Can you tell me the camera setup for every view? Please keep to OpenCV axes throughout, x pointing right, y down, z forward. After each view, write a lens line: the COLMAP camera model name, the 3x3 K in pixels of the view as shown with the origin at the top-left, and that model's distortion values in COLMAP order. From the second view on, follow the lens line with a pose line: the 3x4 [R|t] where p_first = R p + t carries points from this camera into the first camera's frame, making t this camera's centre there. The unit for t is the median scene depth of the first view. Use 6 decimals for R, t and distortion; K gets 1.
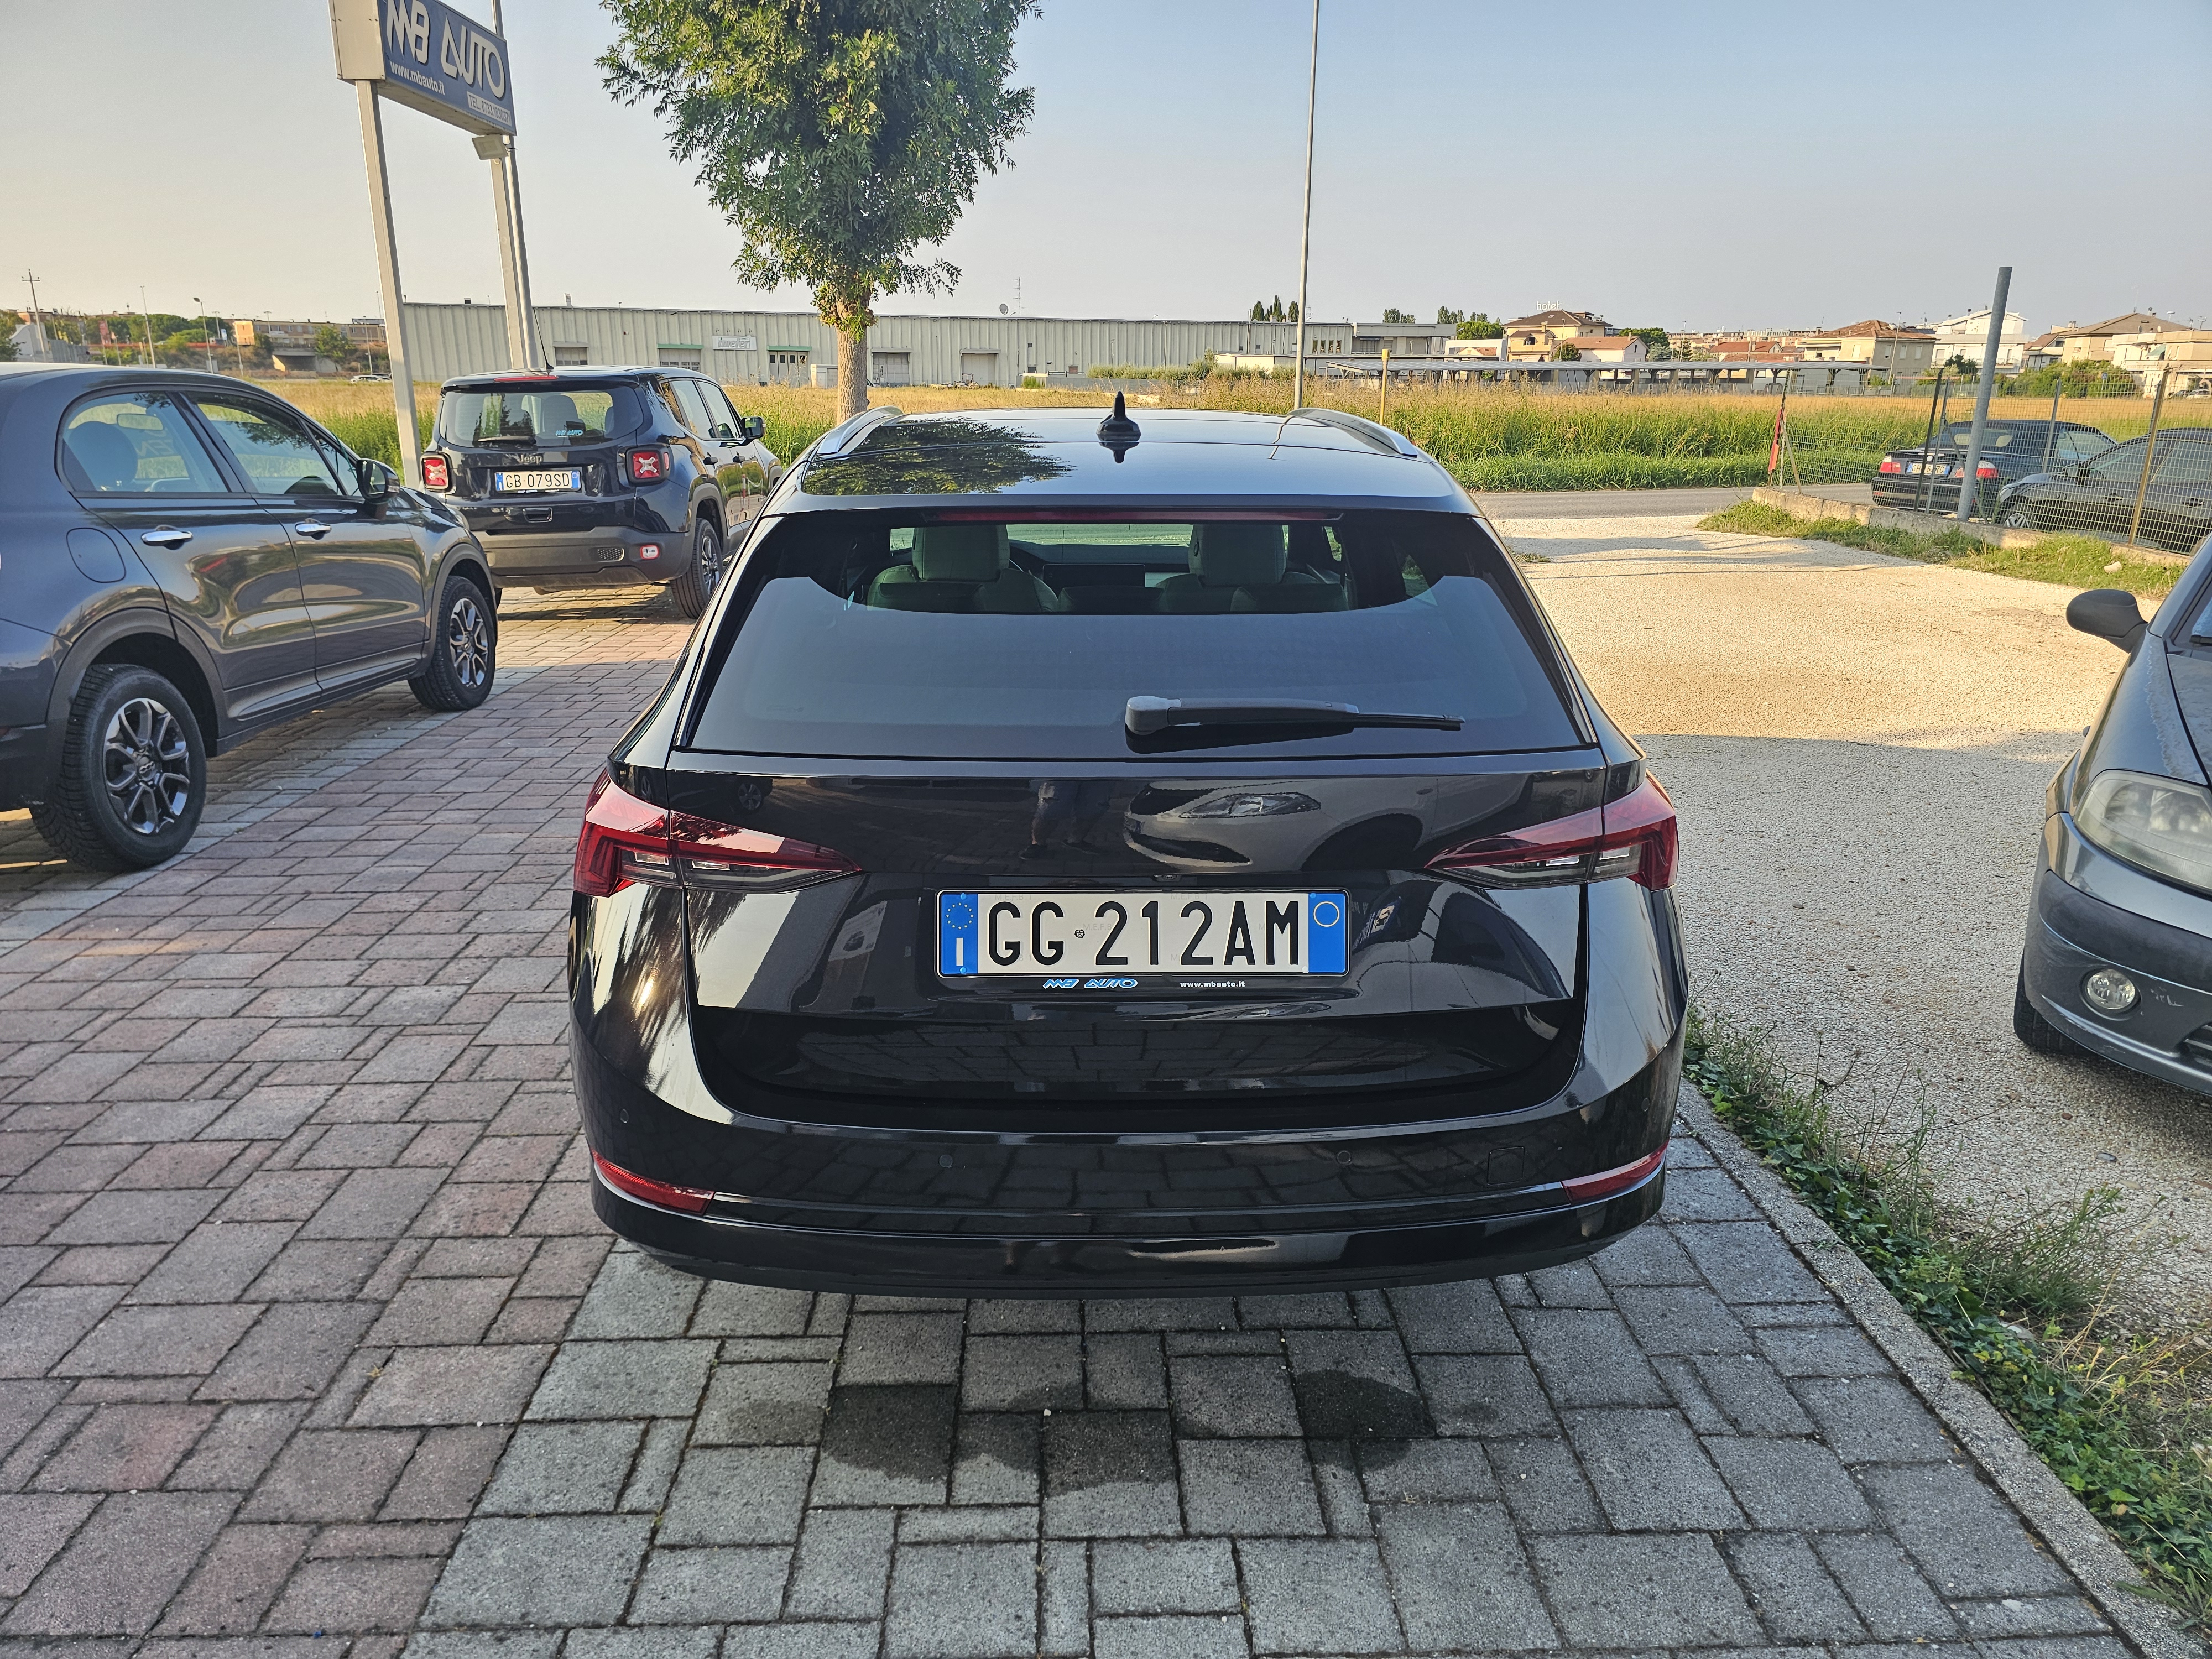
lens RADIAL K [[1476.9, 0, 1109.9], [0, 1476.9, 830.3], [0, 0, 1]] dist [0.043434, -0.042669]
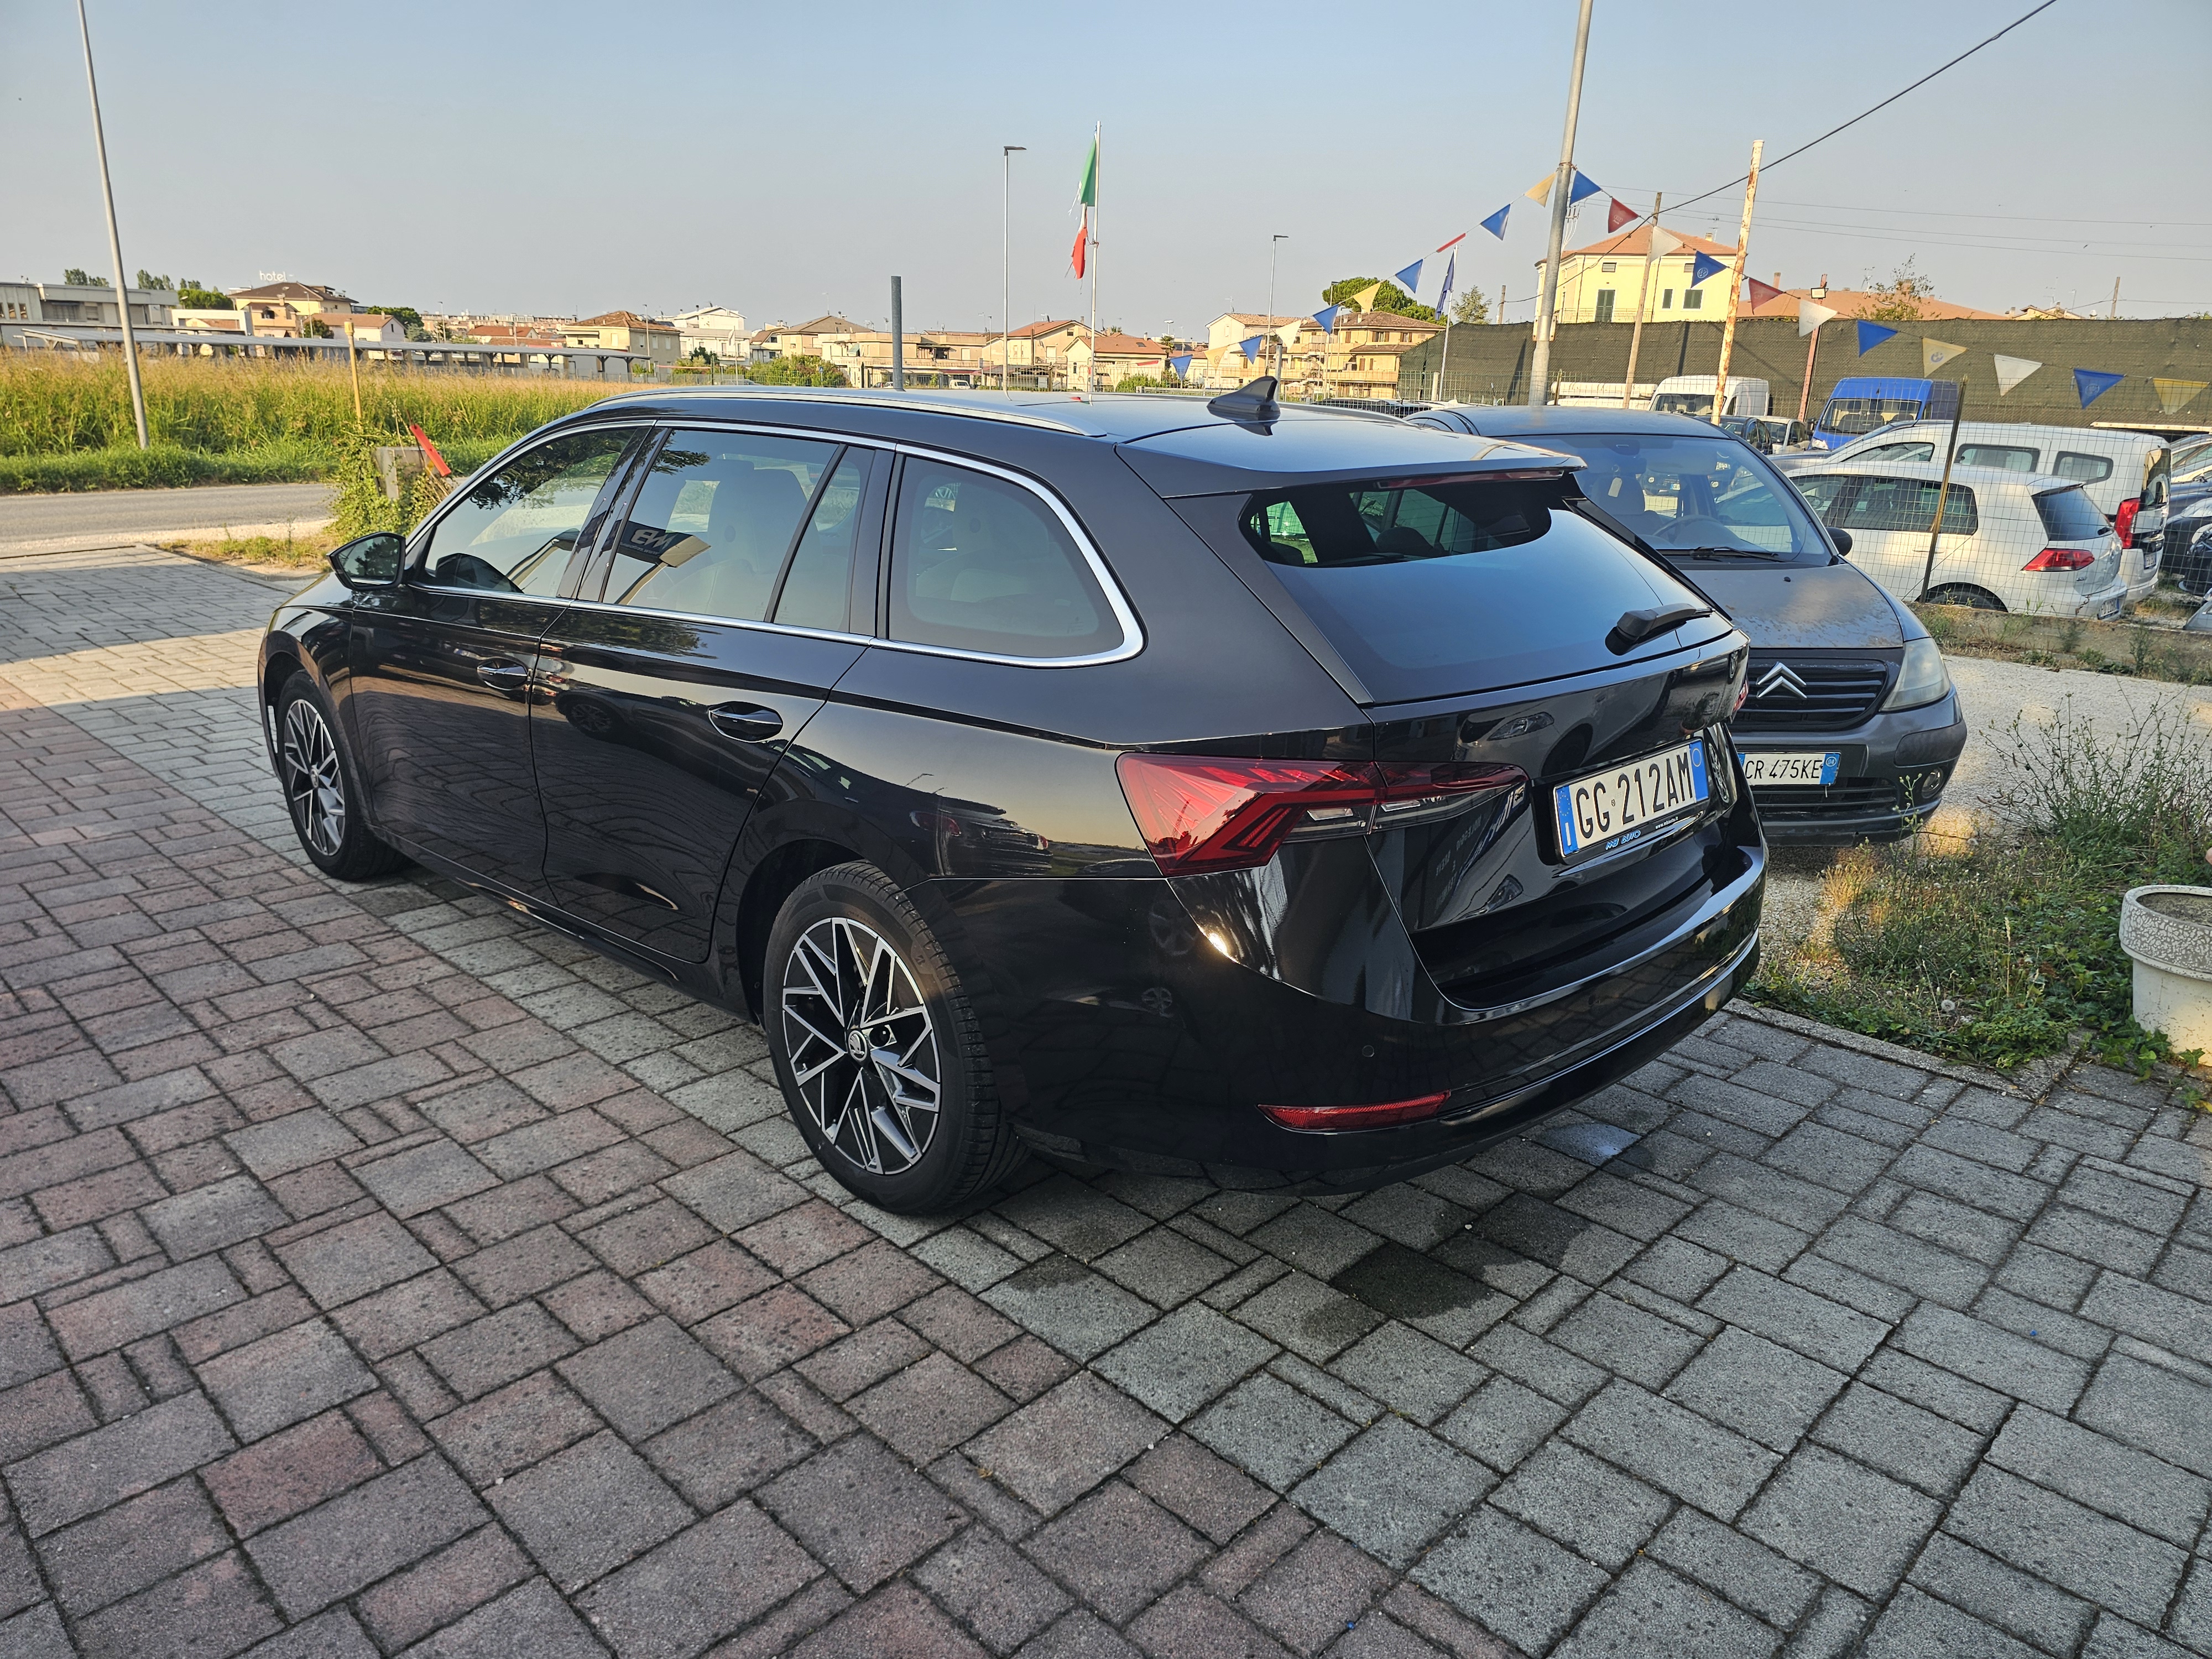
lens RADIAL K [[1476.9, 0, 1110.2], [0, 1476.9, 820.9], [0, 0, 1]] dist [0.043434, -0.042669]
pose [[0.726215, -0.183834, 0.662433, -0.186090], [0.181021, 0.980713, 0.073711, -0.013862], [-0.663207, 0.066384, 0.745486, 0.050829]]
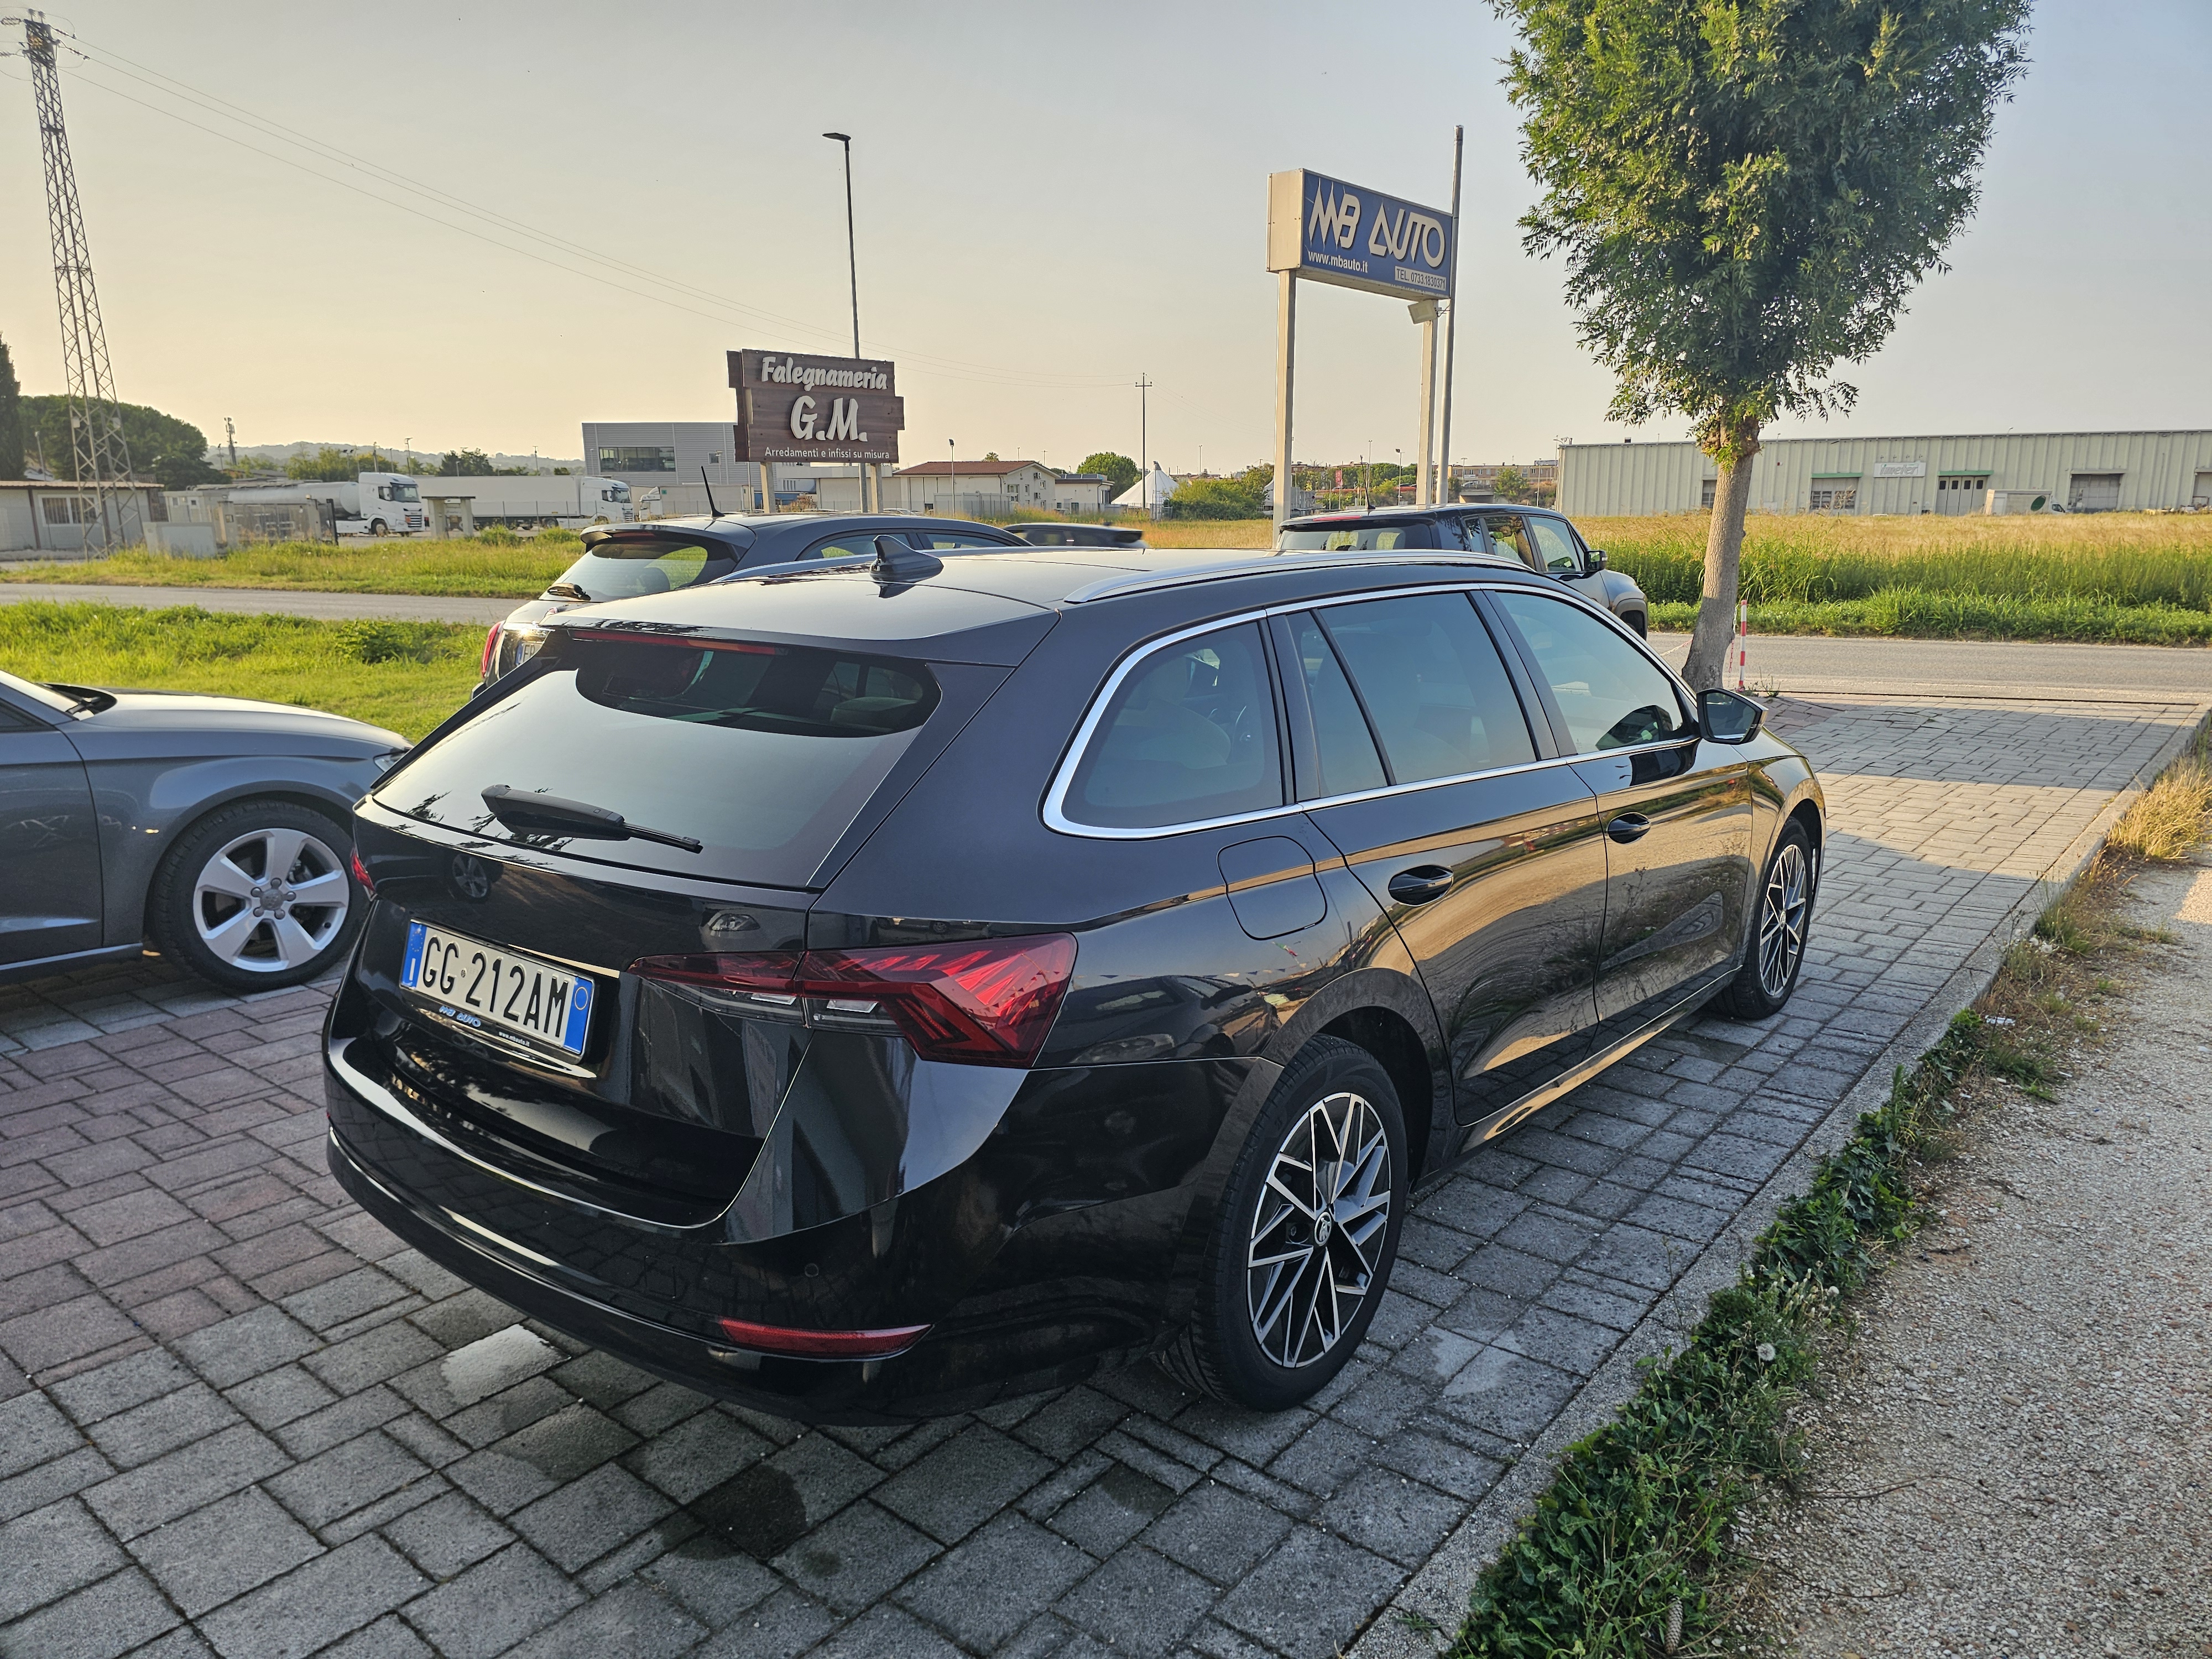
lens RADIAL K [[1476.9, 0, 1121.1], [0, 1476.9, 847.9], [0, 0, 1]] dist [0.043434, -0.042669]
pose [[0.759615, 0.133343, -0.636557, 0.180393], [-0.178731, 0.983872, -0.007187, -0.018789], [0.625332, 0.119232, 0.771196, 0.058799]]
